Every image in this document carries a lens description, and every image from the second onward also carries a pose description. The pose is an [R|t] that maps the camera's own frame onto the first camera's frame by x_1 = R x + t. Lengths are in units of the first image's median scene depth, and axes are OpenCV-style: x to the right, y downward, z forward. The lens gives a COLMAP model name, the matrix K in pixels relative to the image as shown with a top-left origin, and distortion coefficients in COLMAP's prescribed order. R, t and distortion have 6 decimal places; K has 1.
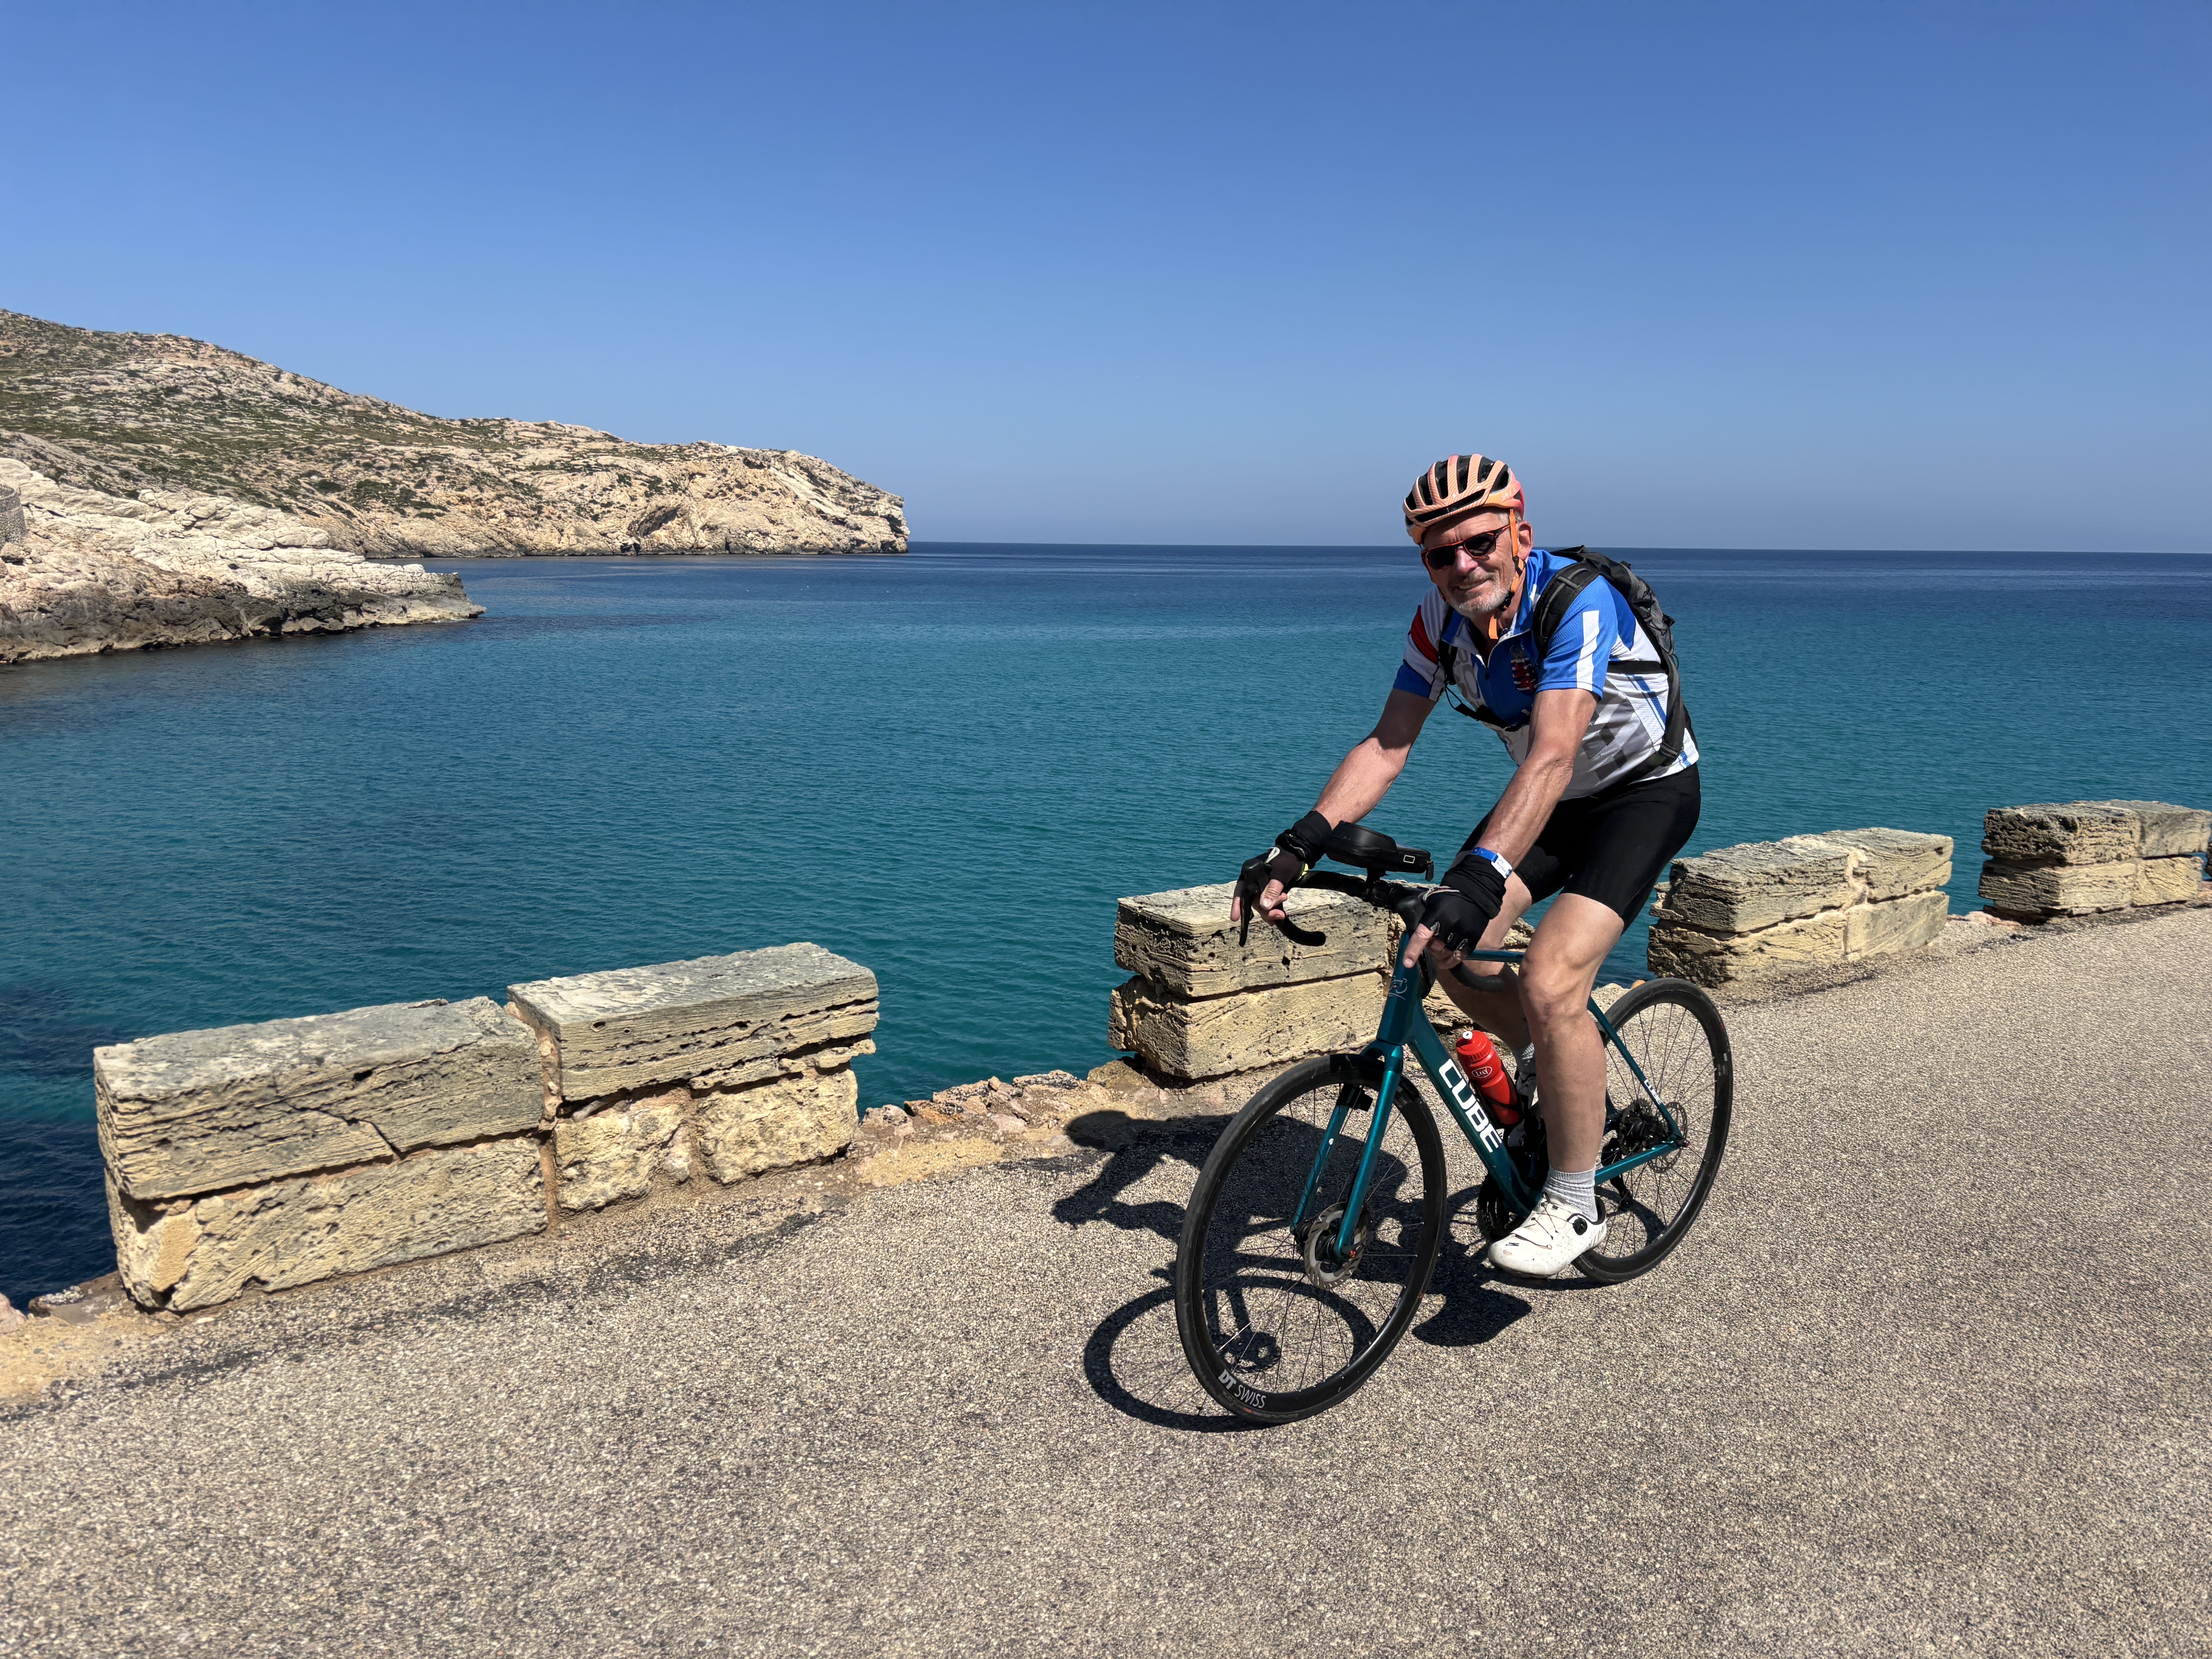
lens RADIAL K [[1667.5, 0, 1099.9], [0, 1667.5, 826.5], [0, 0, 1]] dist [0.054281, -0.062535]
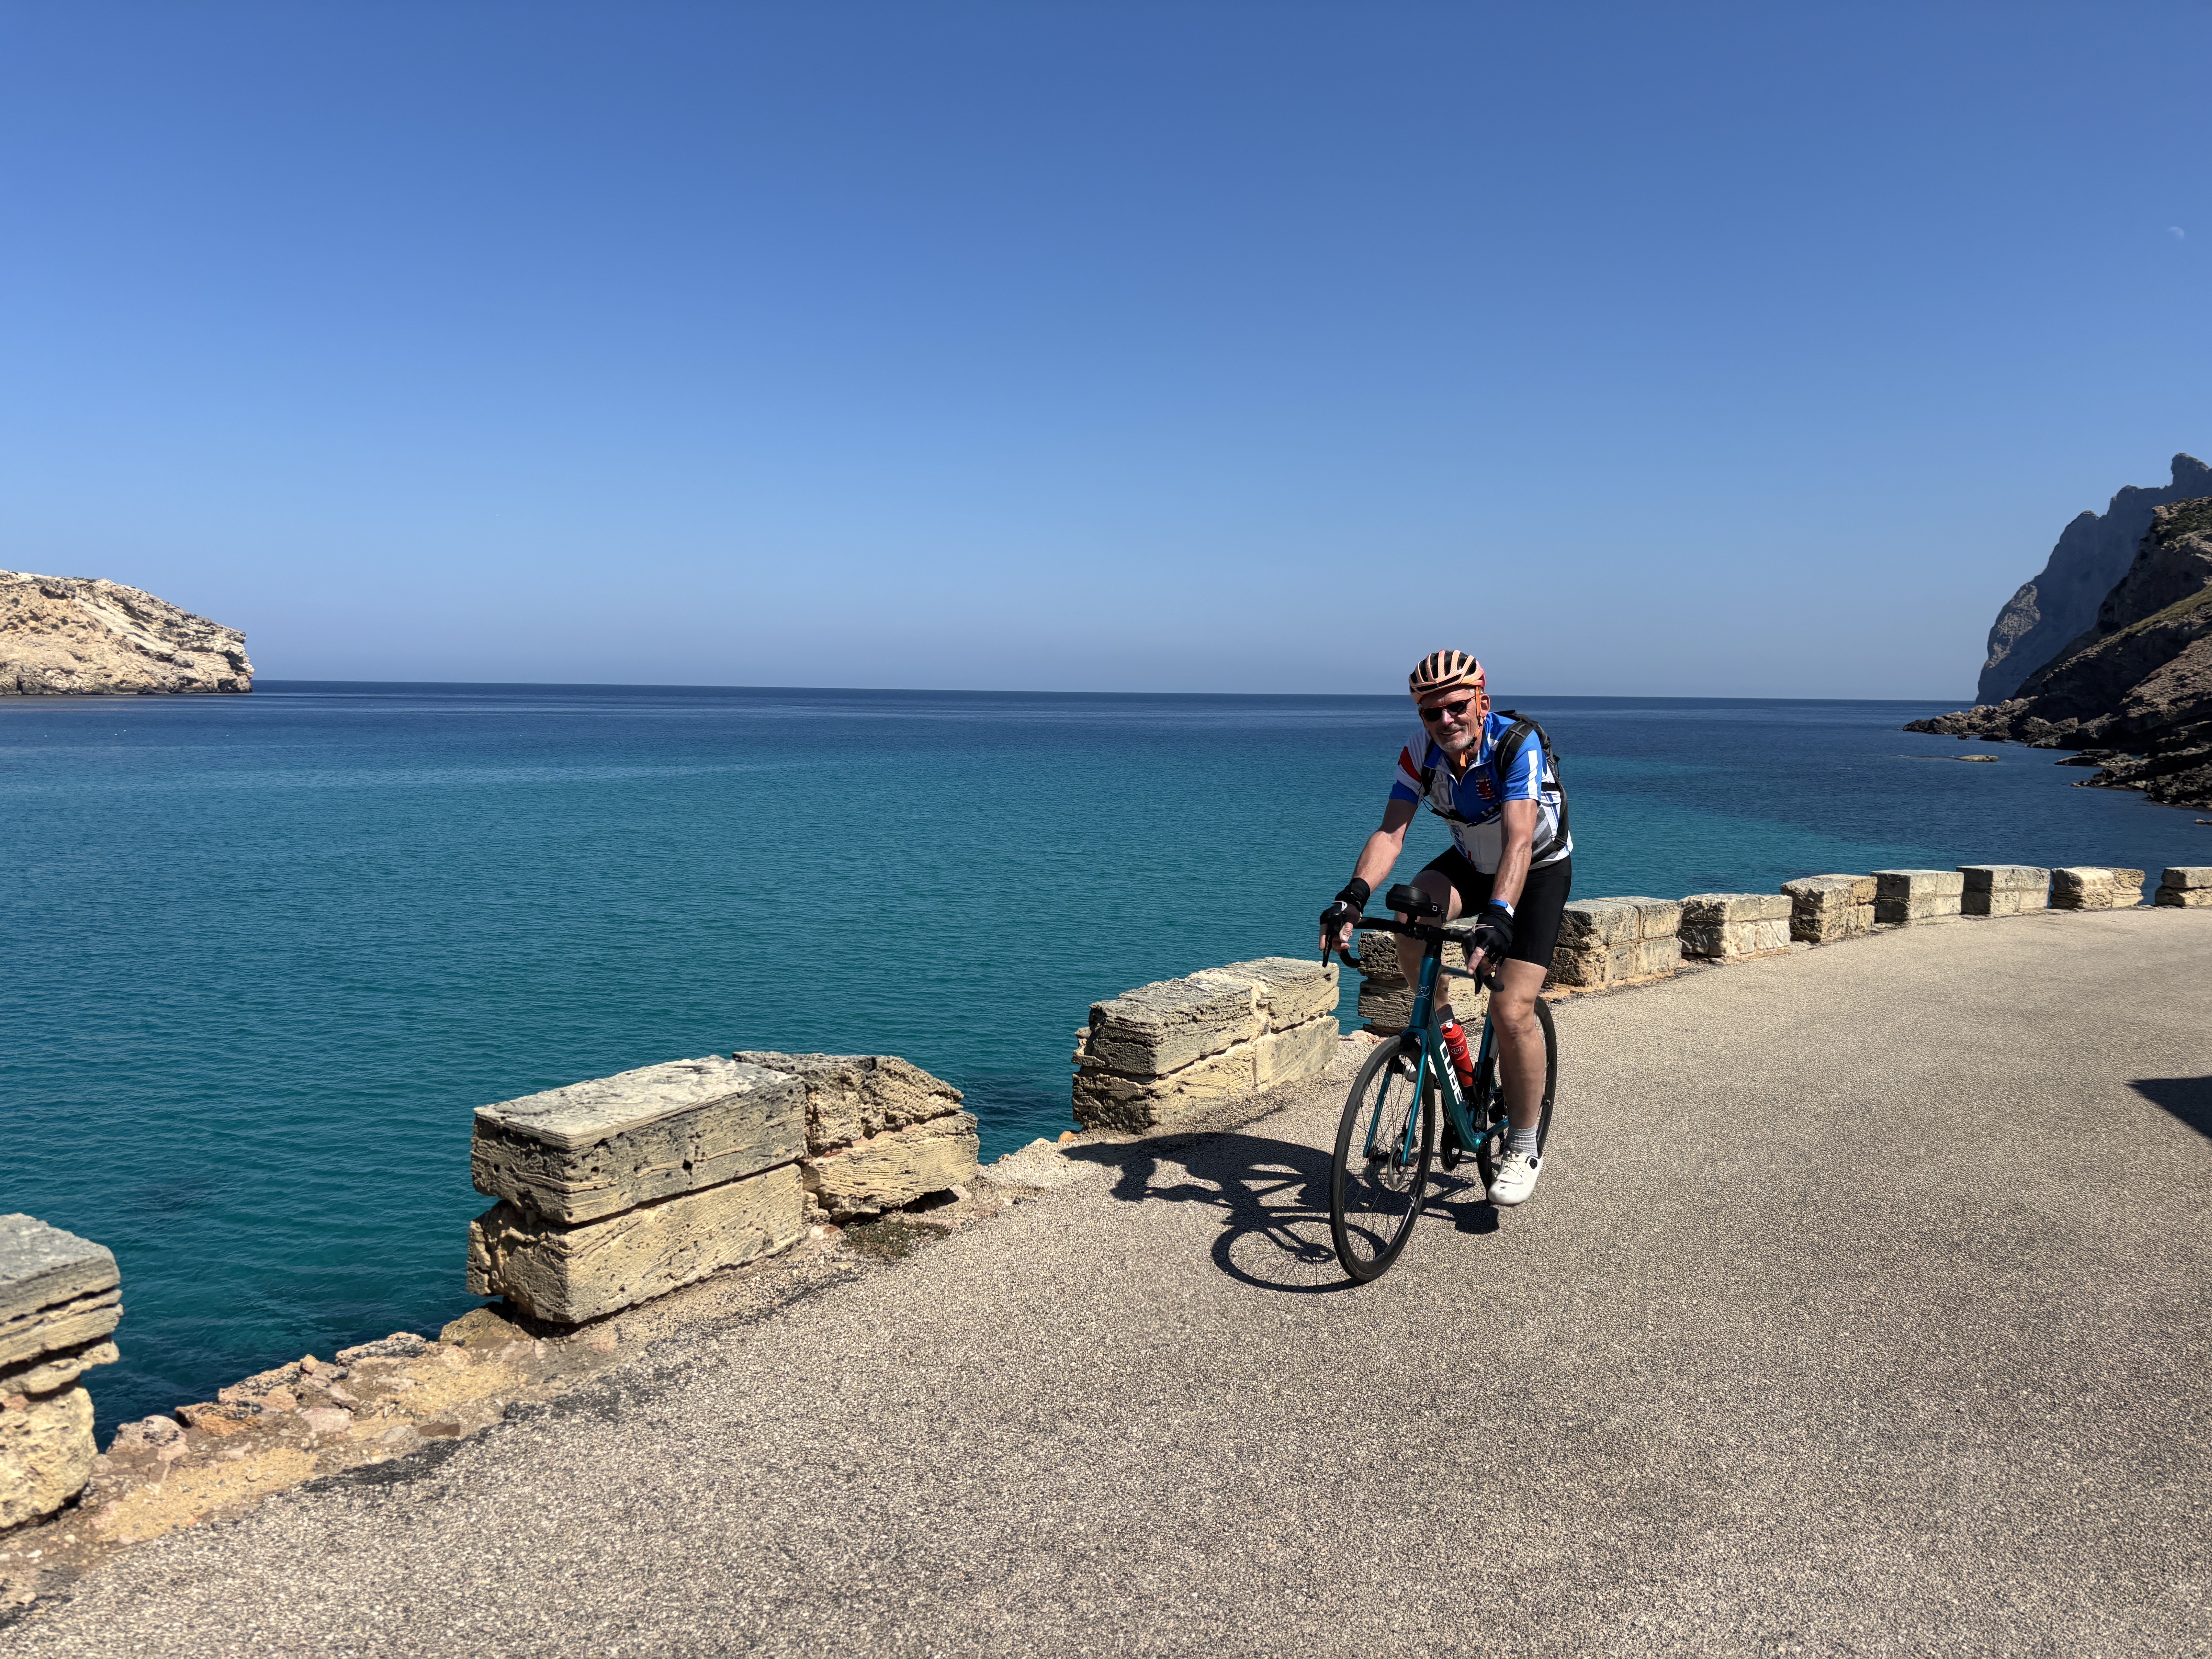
lens RADIAL K [[1663.6, 0, 1096.0], [0, 1663.6, 838.1], [0, 0, 1]] dist [0.045167, -0.054666]
pose [[0.938753, -0.030798, 0.343213, 0.026283], [0.056635, 0.996243, -0.065511, -0.023947], [-0.339906, 0.080937, 0.936970, 0.152678]]
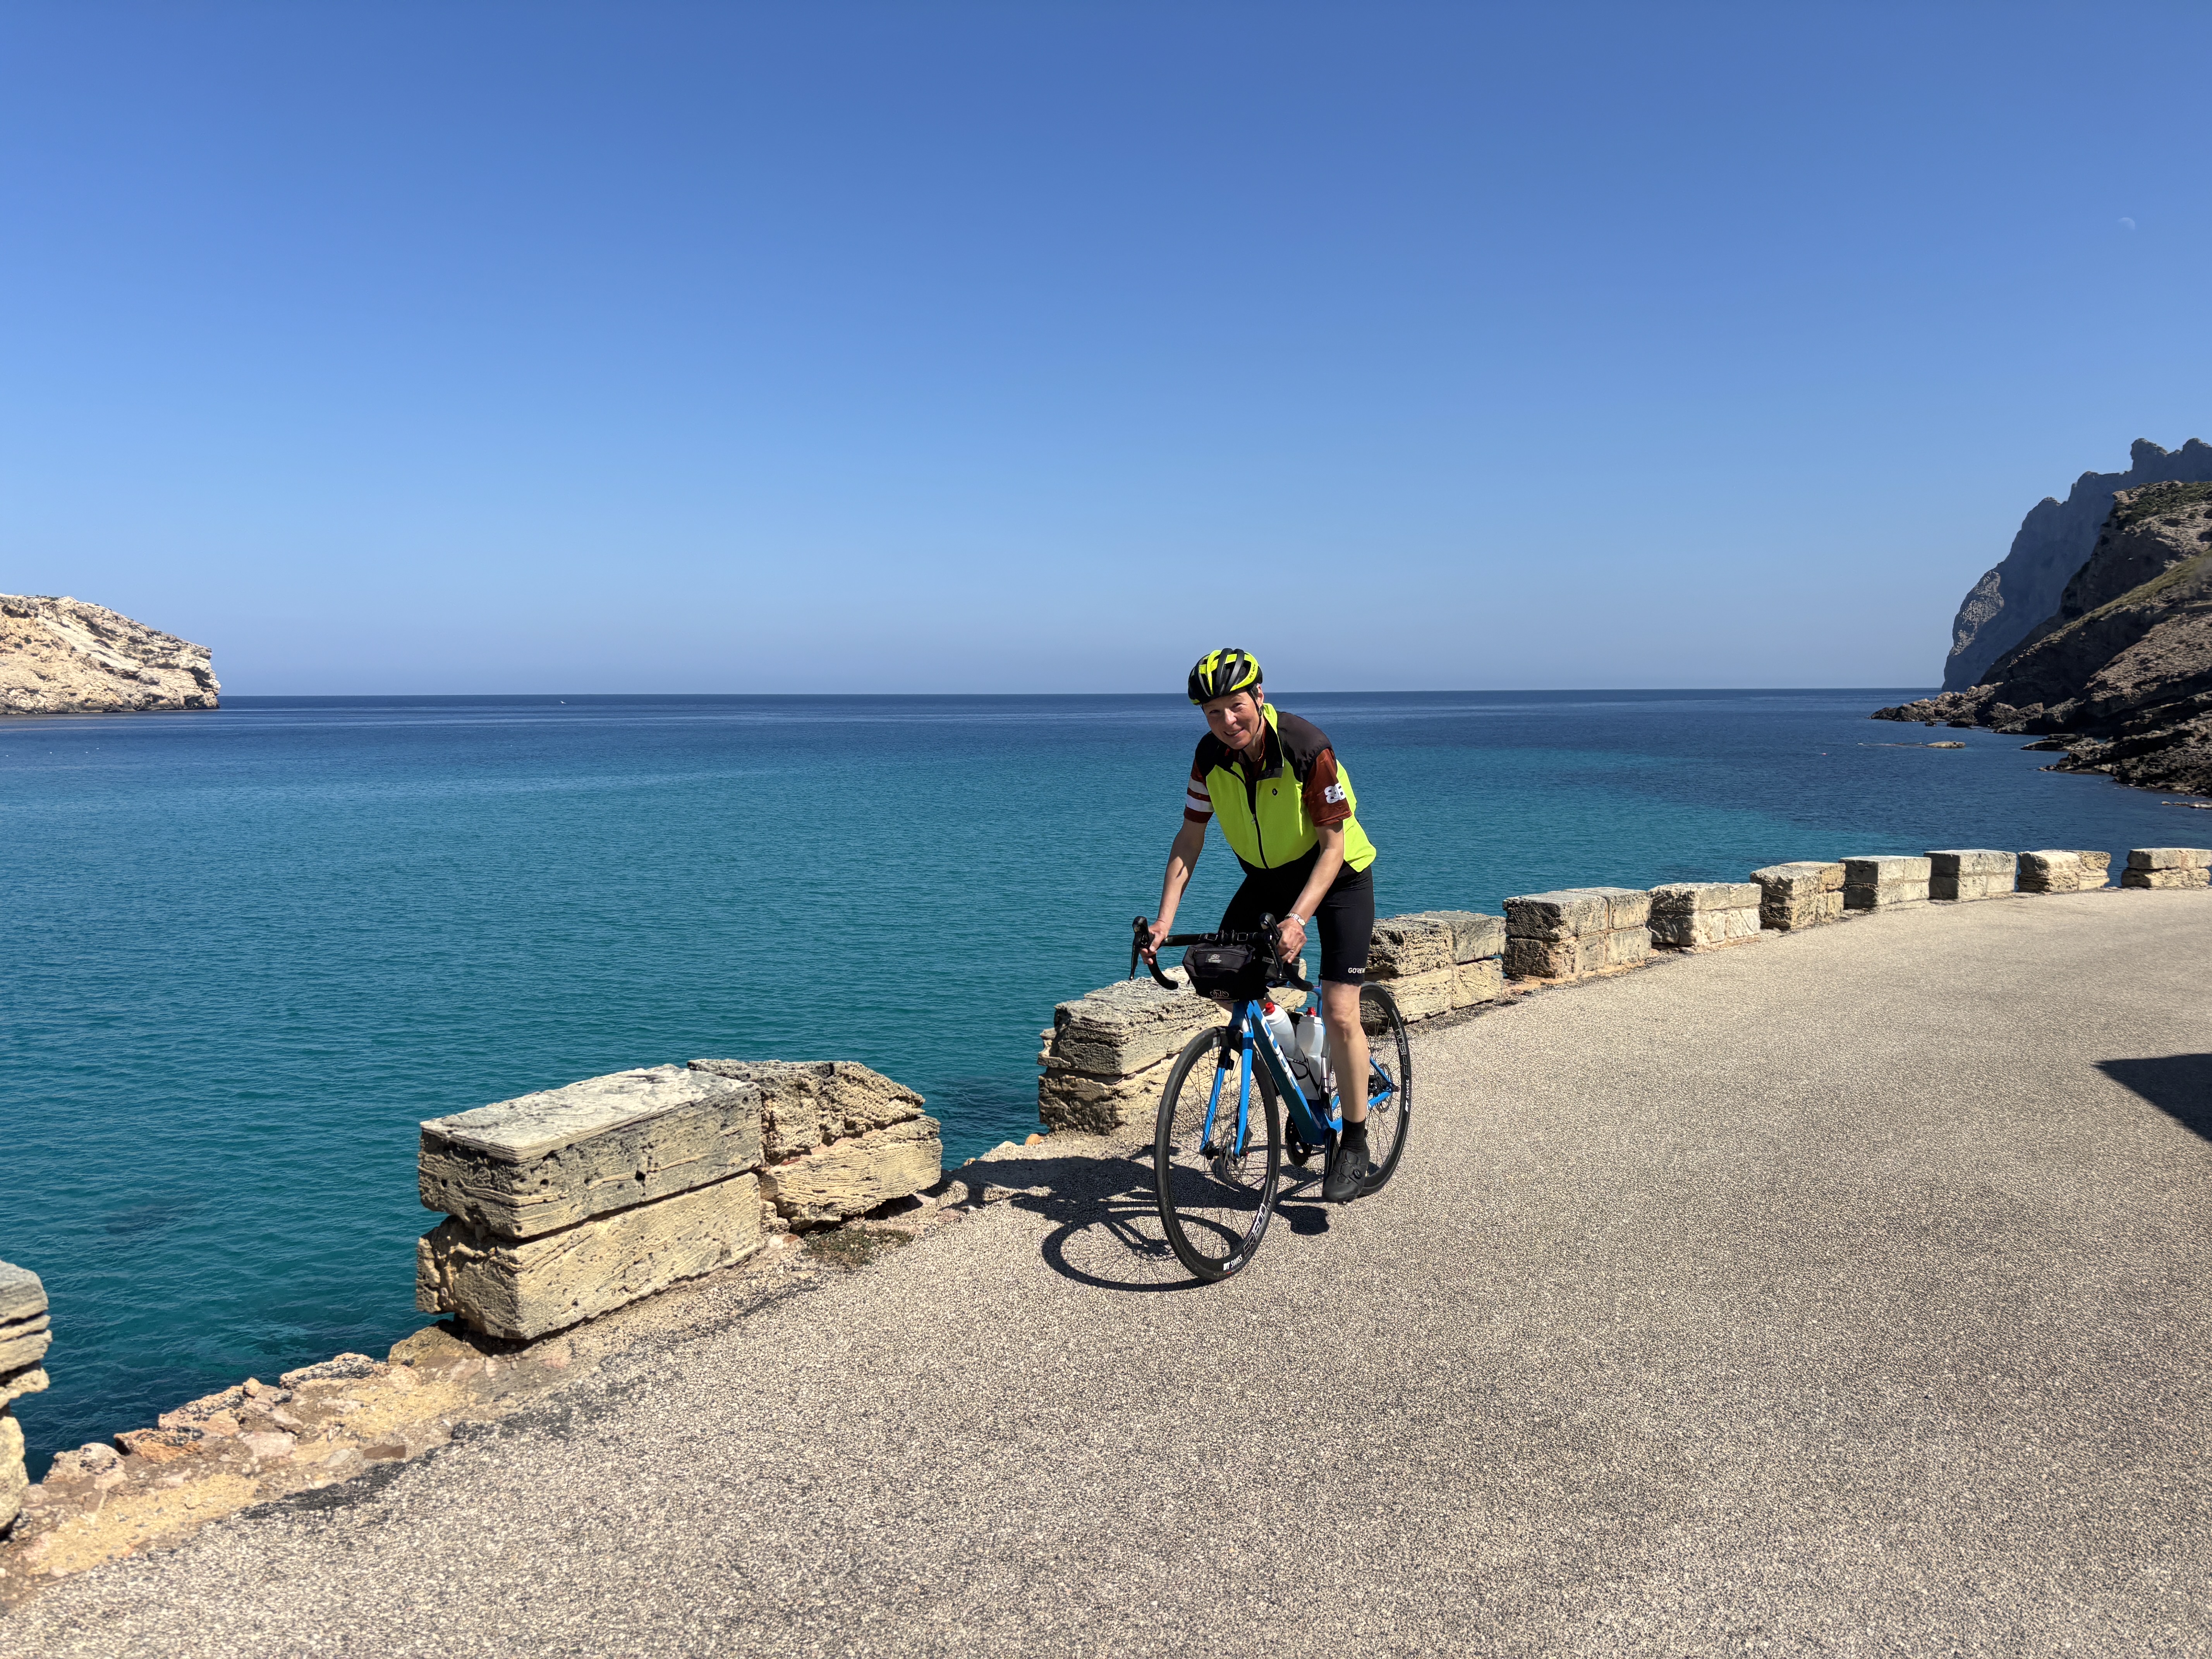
lens RADIAL K [[1664.5, 0, 1093.8], [0, 1664.5, 833.3], [0, 0, 1]] dist [0.041945, -0.049638]
pose [[0.933407, -0.046247, 0.355825, 0.044525], [0.075375, 0.994804, -0.068431, -0.021204], [-0.350812, 0.090694, 0.932044, 0.160417]]
